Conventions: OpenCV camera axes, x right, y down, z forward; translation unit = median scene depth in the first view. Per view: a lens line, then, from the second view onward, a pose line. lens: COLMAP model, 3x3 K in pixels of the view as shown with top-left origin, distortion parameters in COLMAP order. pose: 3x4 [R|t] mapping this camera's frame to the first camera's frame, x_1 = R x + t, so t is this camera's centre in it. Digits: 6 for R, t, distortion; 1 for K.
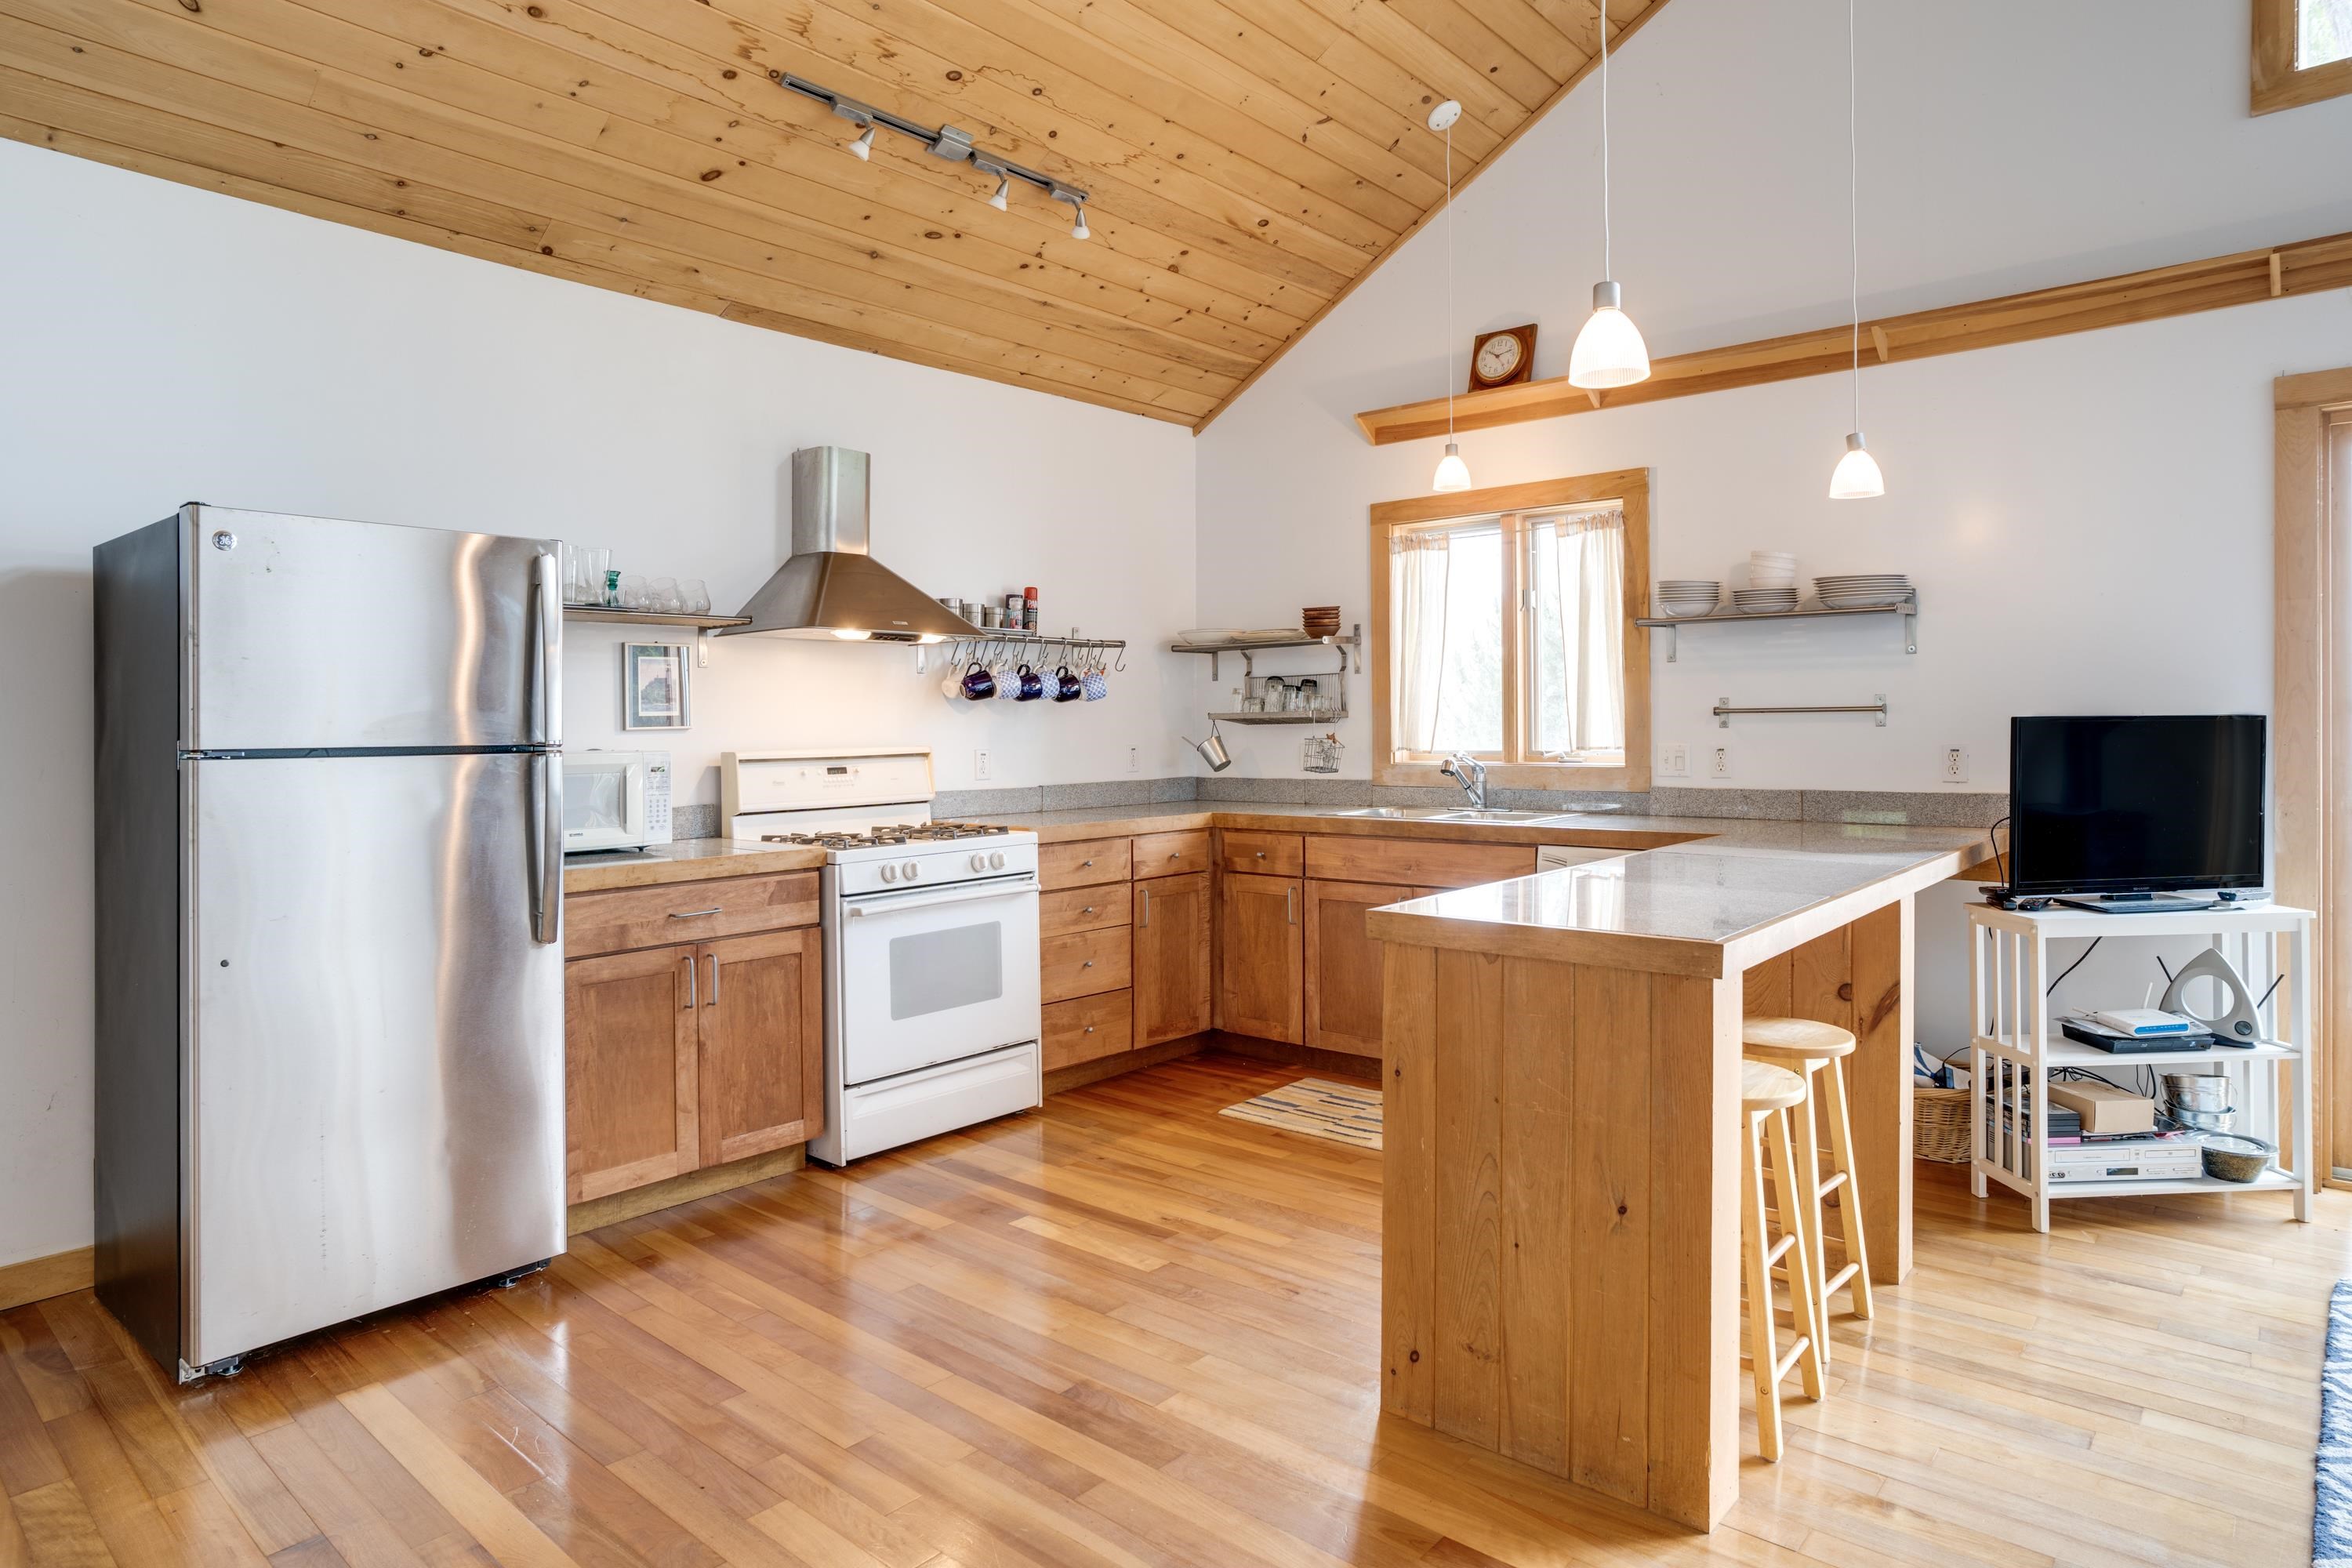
lens RADIAL K [[1313.8, 0, 1199.8], [0, 1313.8, 716.8], [0, 0, 1]] dist [-0.022357, 0.003849]
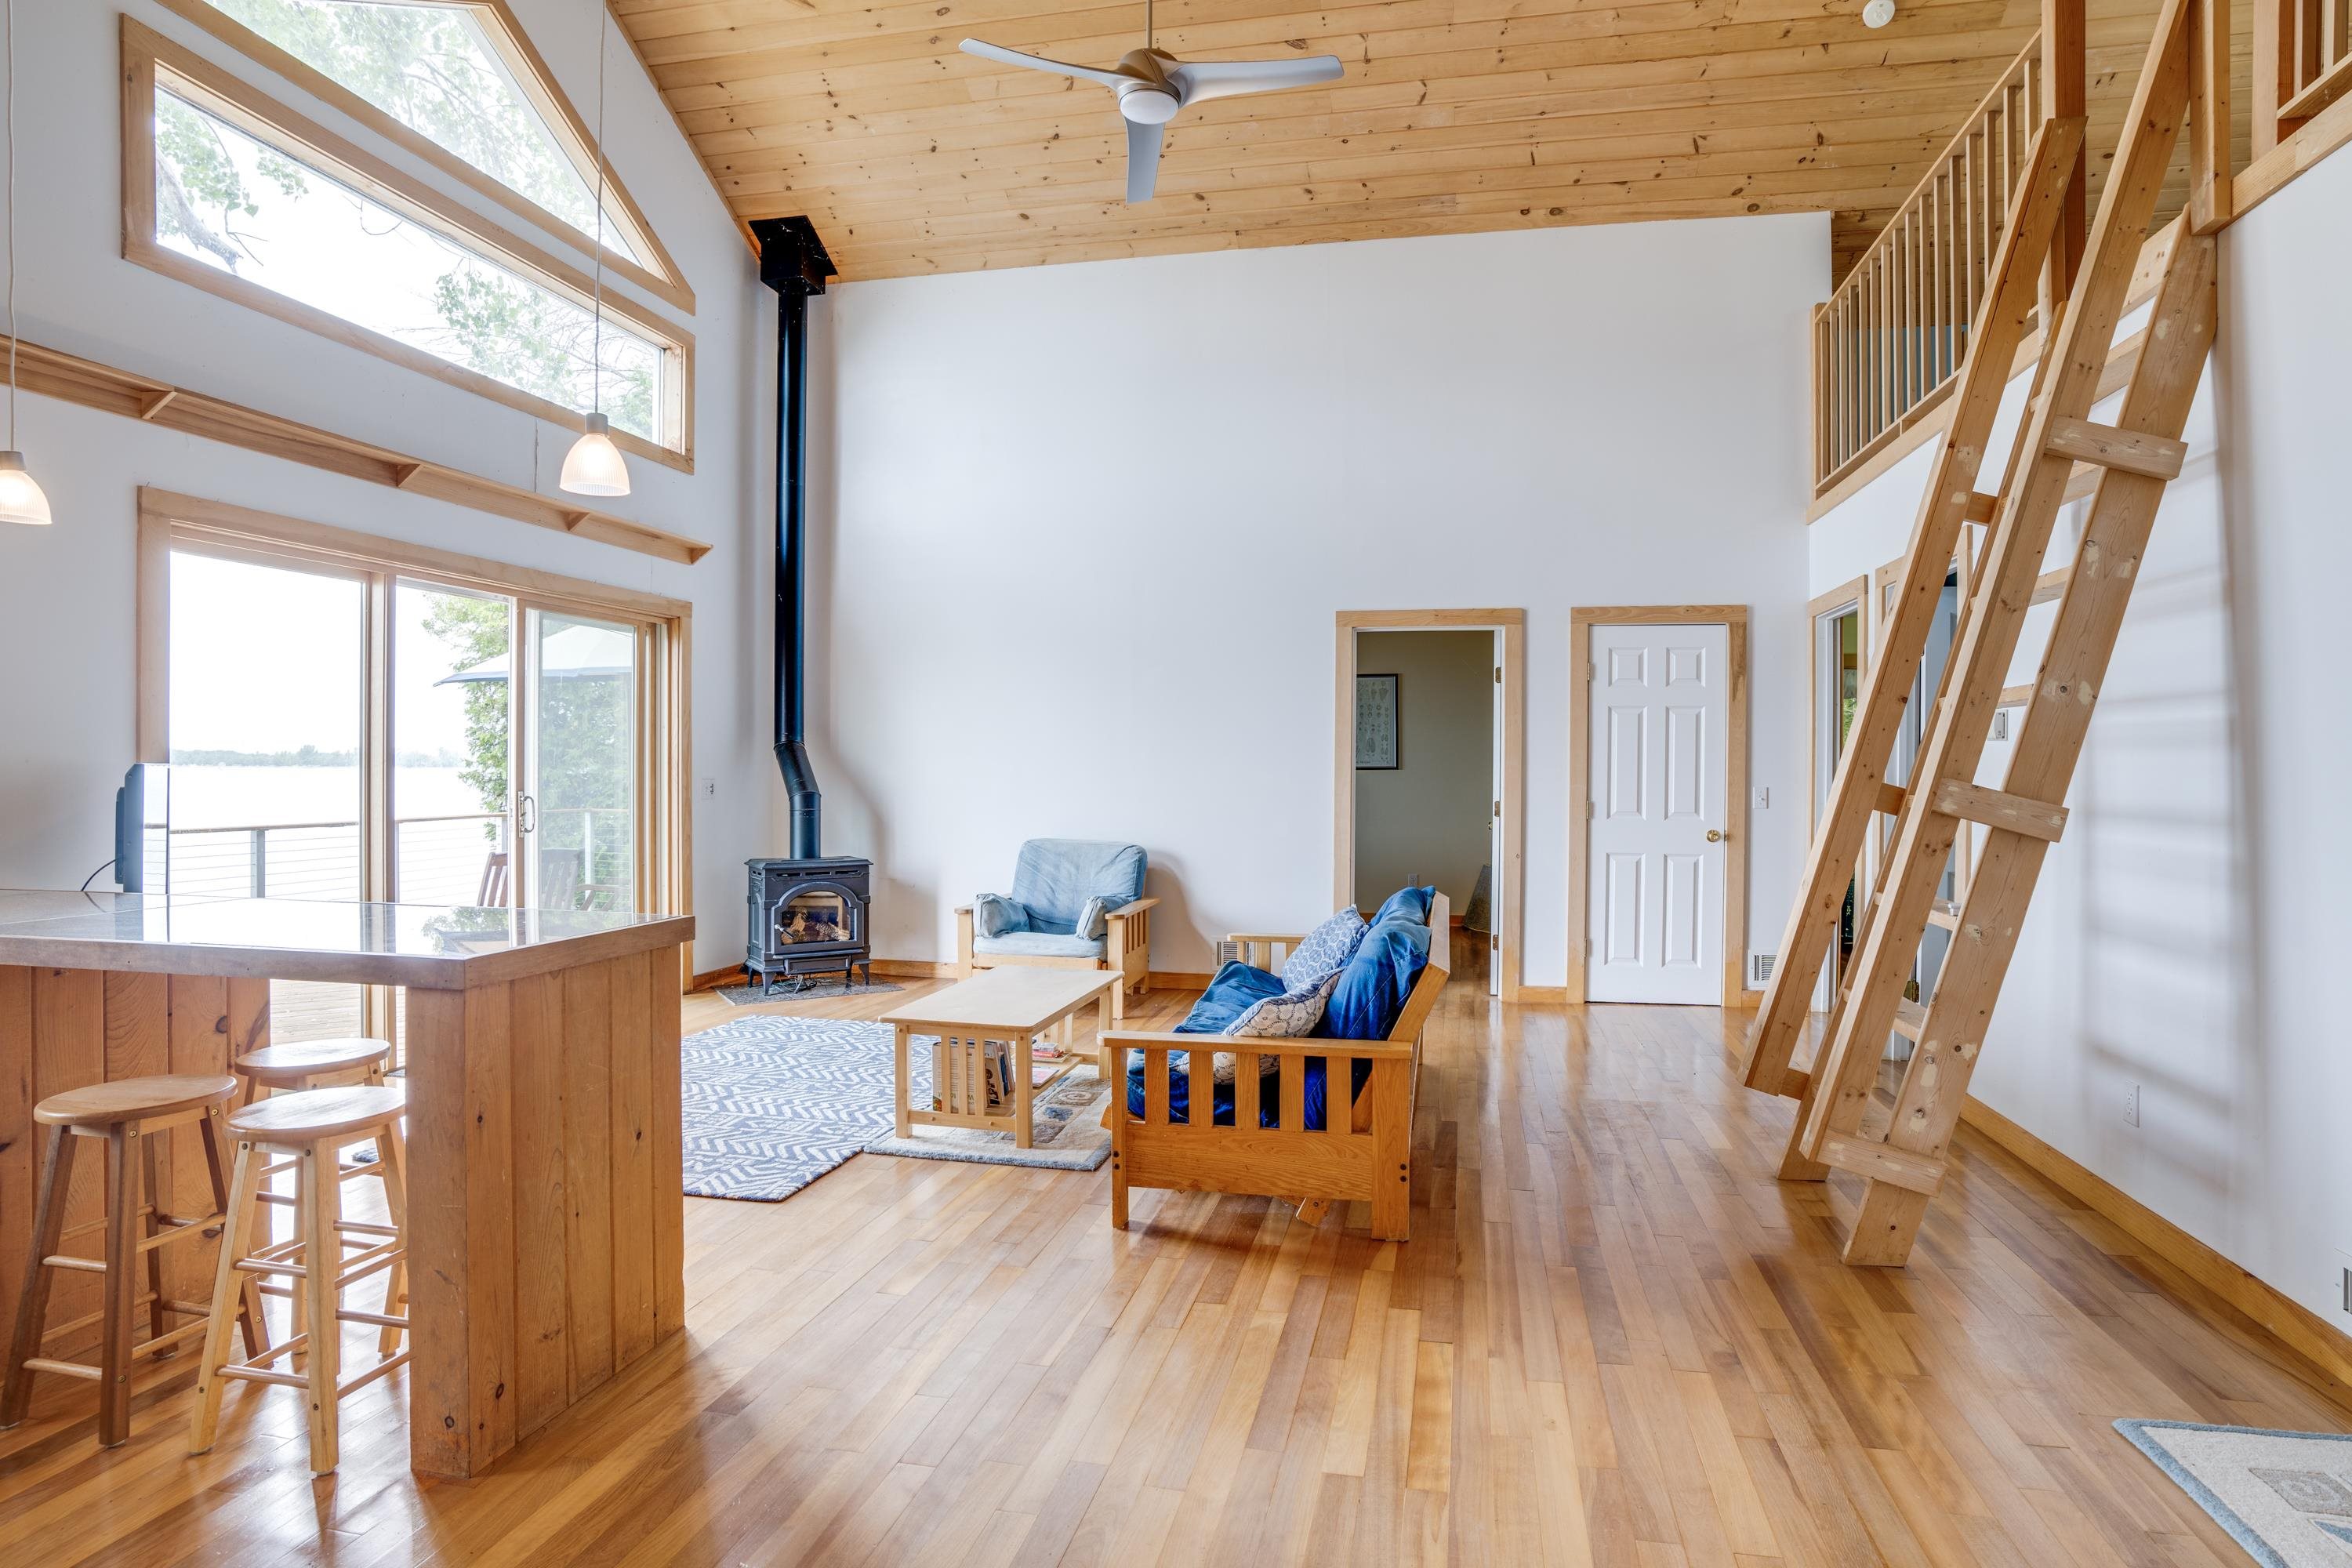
lens RADIAL K [[1207.8, 0, 1216.6], [0, 1207.8, 779.9], [0, 0, 1]] dist [-0.053522, 0.019777]
pose [[-0.474473, 0.000341, 0.880270, -0.518179], [0.000271, 1.000000, -0.000241, 0.010772], [-0.880270, 0.000124, -0.474473, 0.545266]]
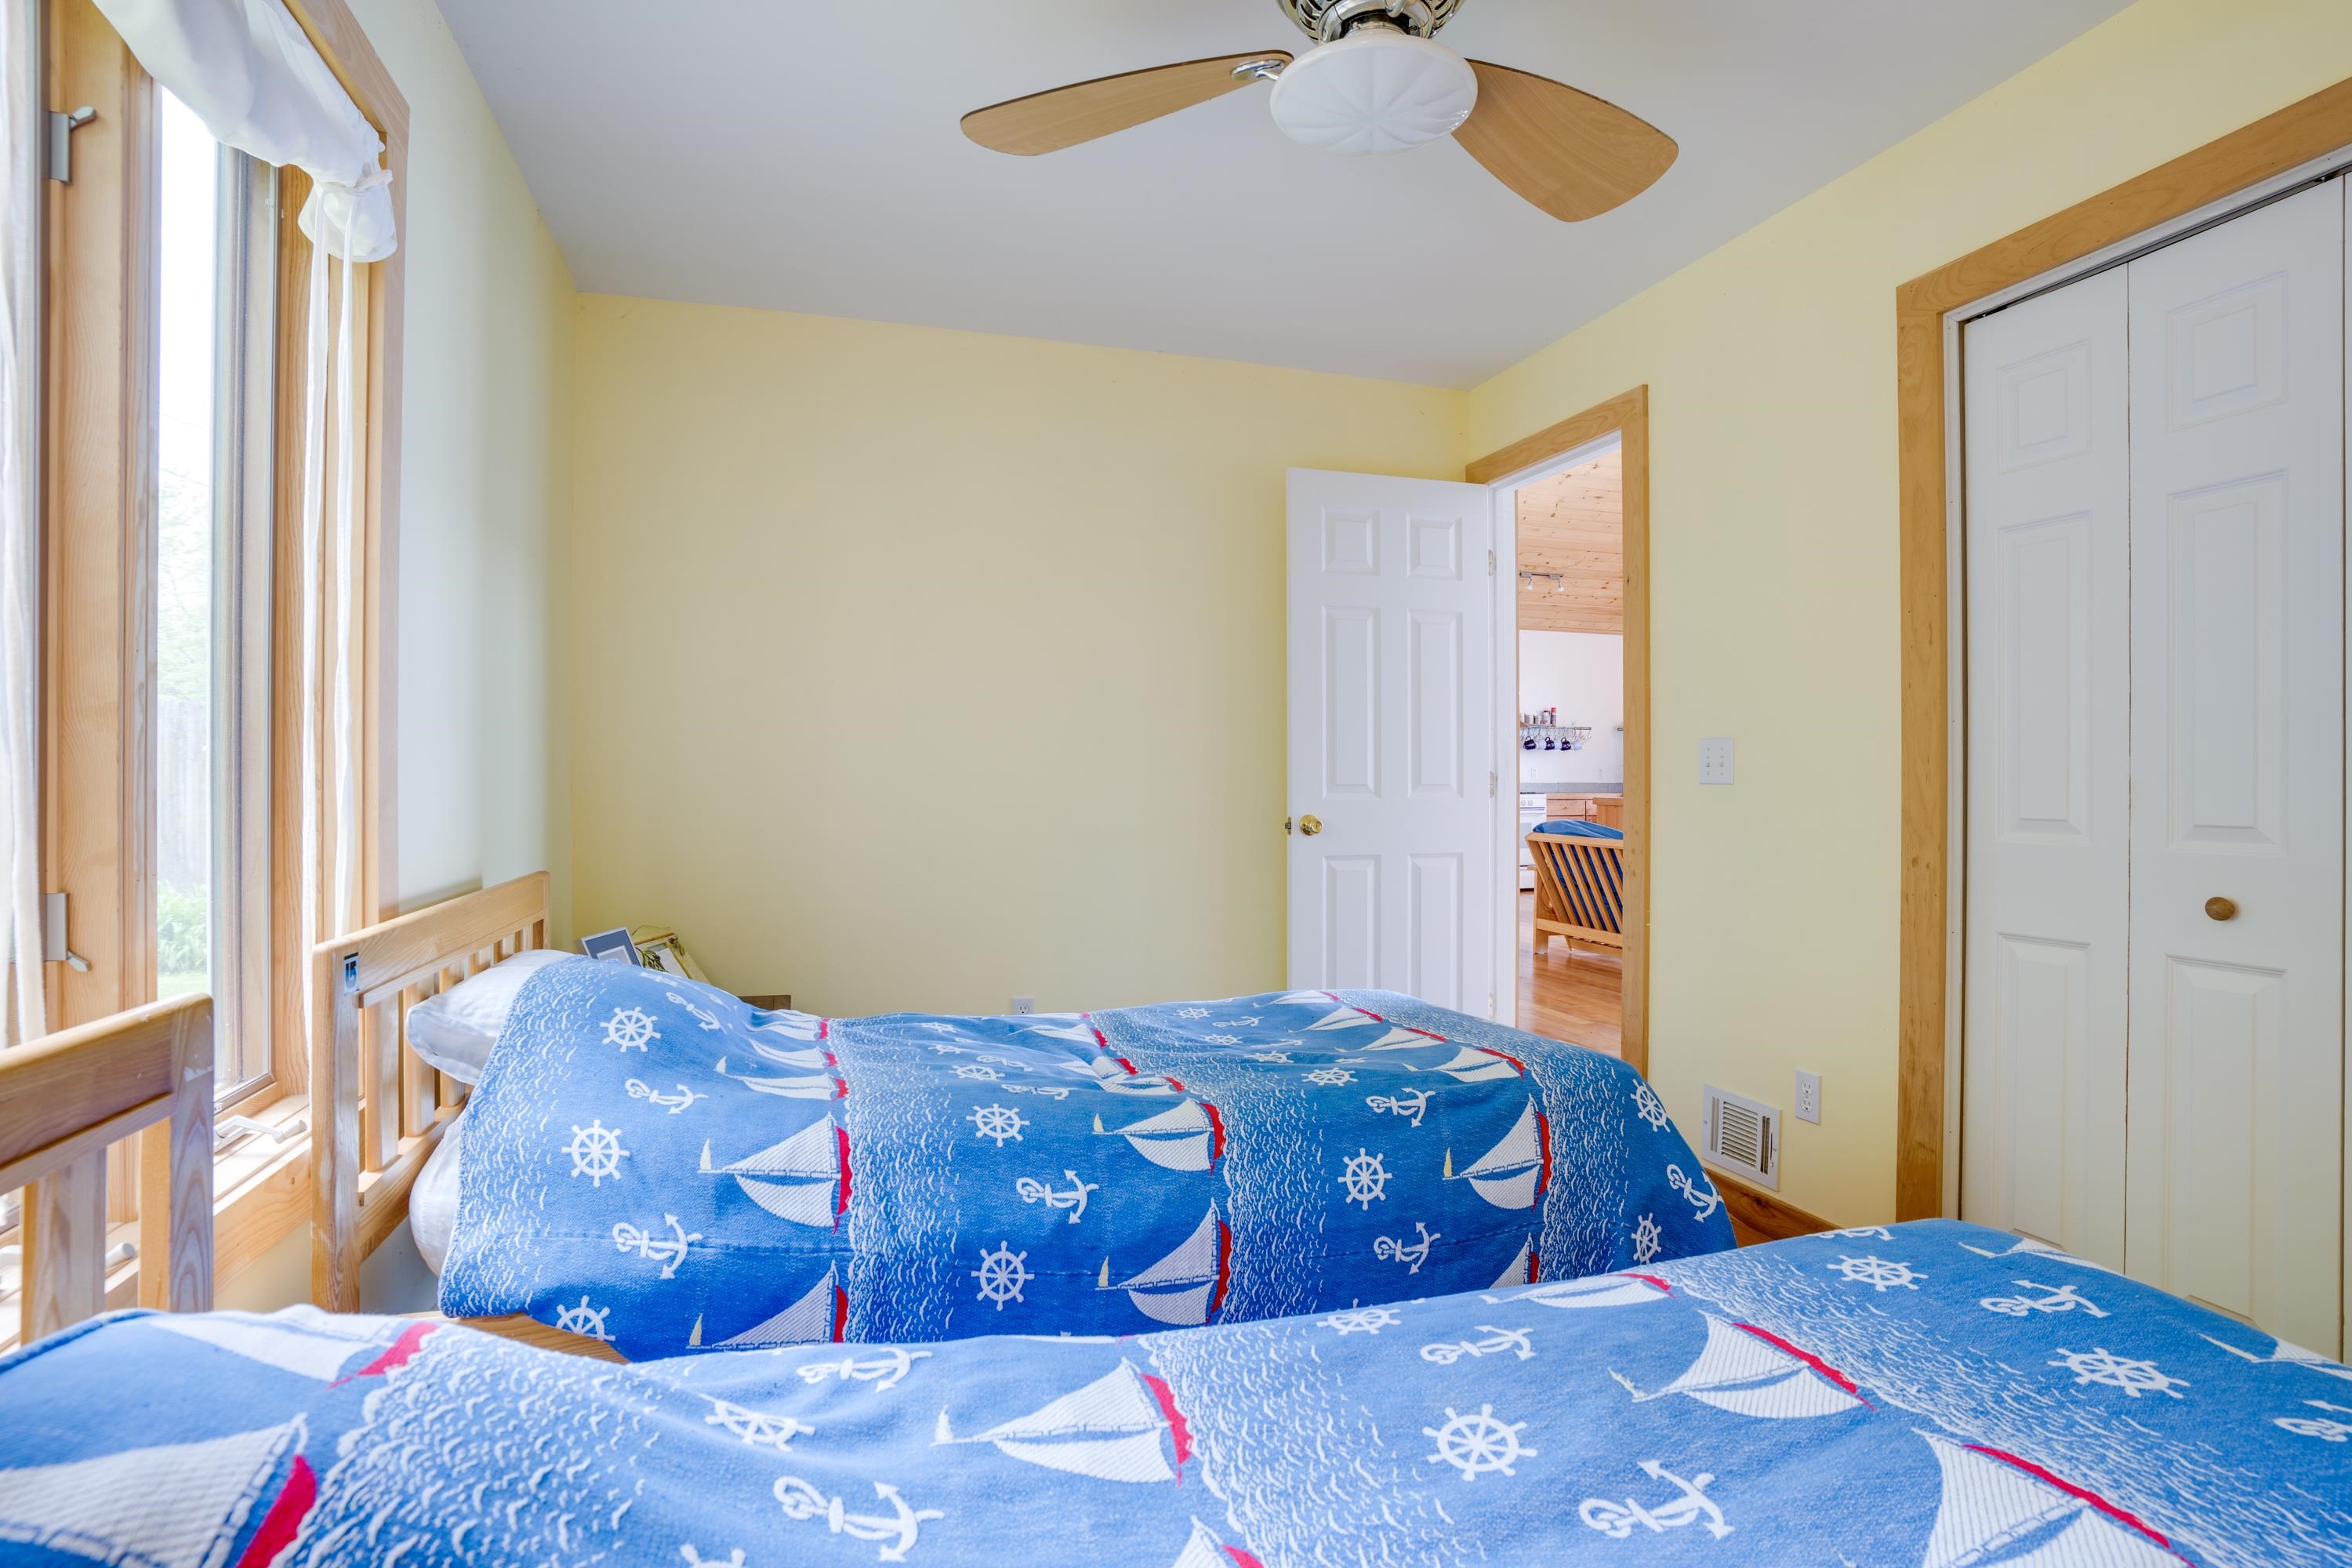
lens RADIAL K [[1148.3, 0, 1176.0], [0, 1148.3, 783.6], [0, 0, 1]] dist [-0.068105, 0.028547]
pose [[0.849023, 0.006088, -0.528321, 0.360949], [-0.004931, 0.999981, 0.003599, 0.040545], [0.528333, -0.000450, 0.849037, -1.107190]]
